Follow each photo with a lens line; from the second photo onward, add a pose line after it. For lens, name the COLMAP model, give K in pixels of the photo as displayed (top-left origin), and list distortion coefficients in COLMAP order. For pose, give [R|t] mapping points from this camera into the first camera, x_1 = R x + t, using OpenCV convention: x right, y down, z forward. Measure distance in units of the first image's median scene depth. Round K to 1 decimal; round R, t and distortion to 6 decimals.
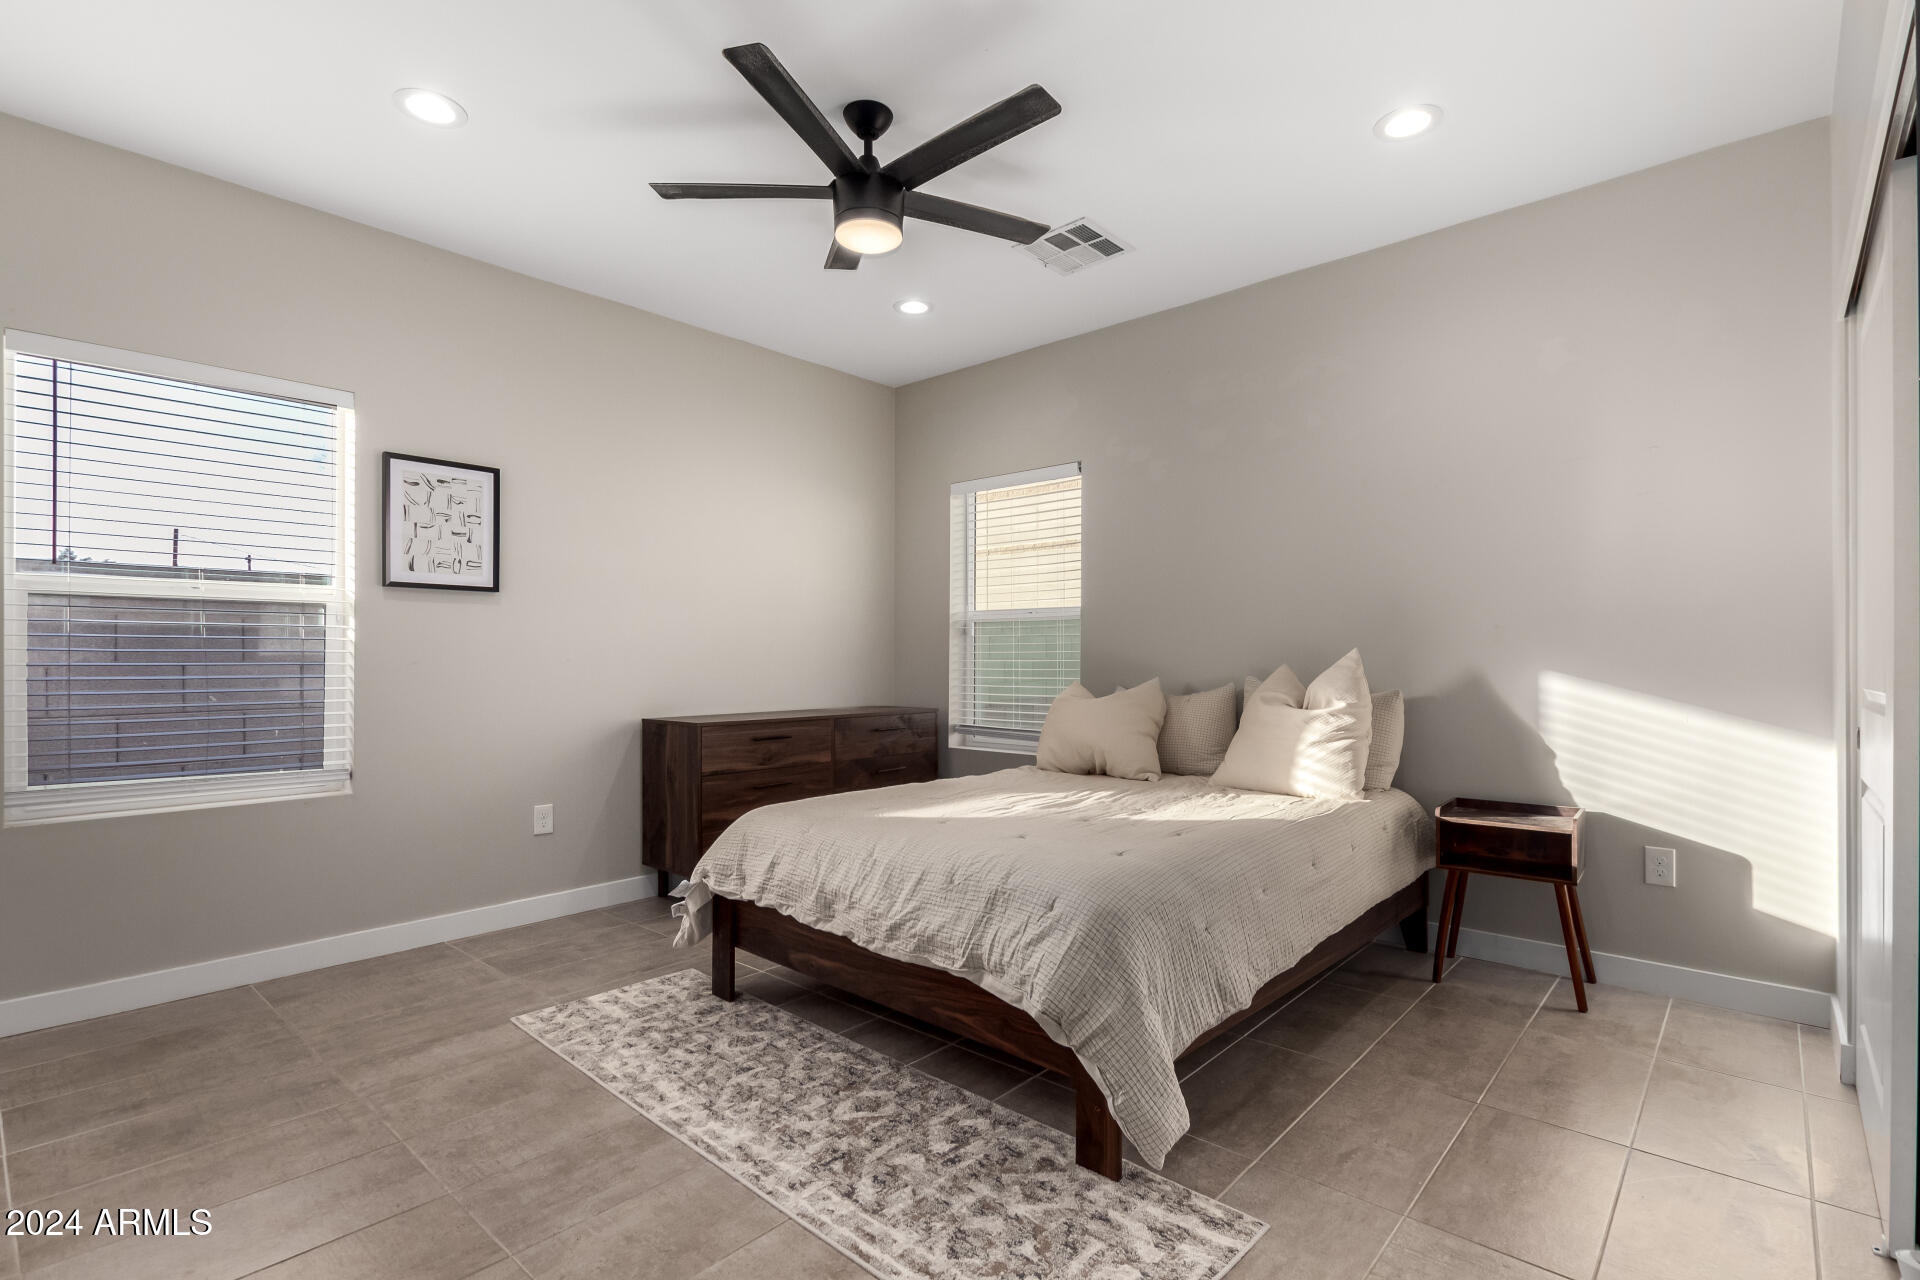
lens RADIAL K [[914.7, 0, 971.5], [0, 914.7, 651.3], [0, 0, 1]] dist [0.001450, -0.000128]
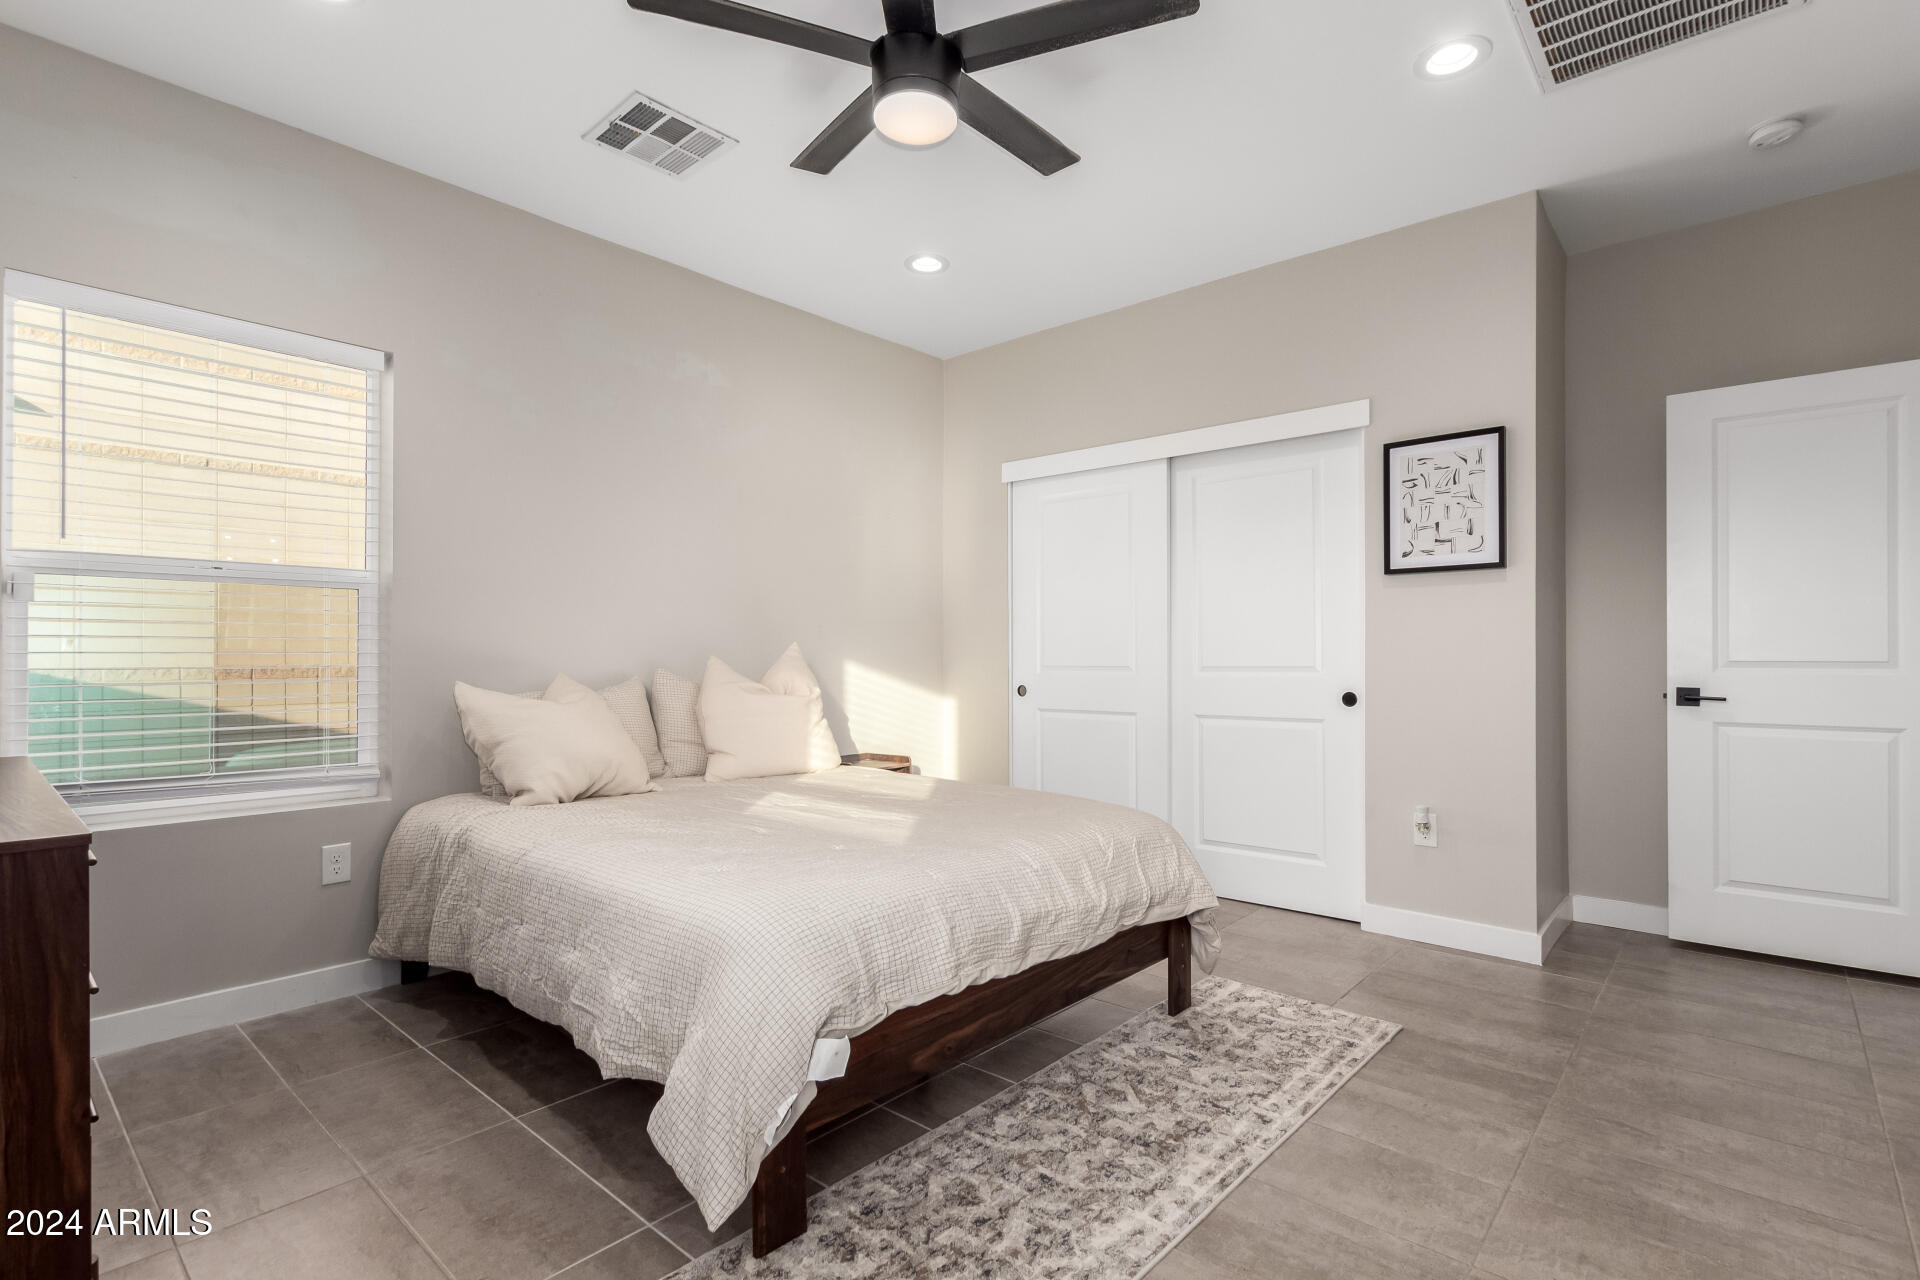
lens RADIAL K [[914.7, 0, 971.5], [0, 914.7, 641.4], [0, 0, 1]] dist [0.001450, -0.000128]
pose [[-0.016523, 0.012477, 0.999786, -1.157237], [-0.007862, 0.999890, -0.012608, 0.014815], [-0.999833, -0.008069, -0.016423, 1.220891]]
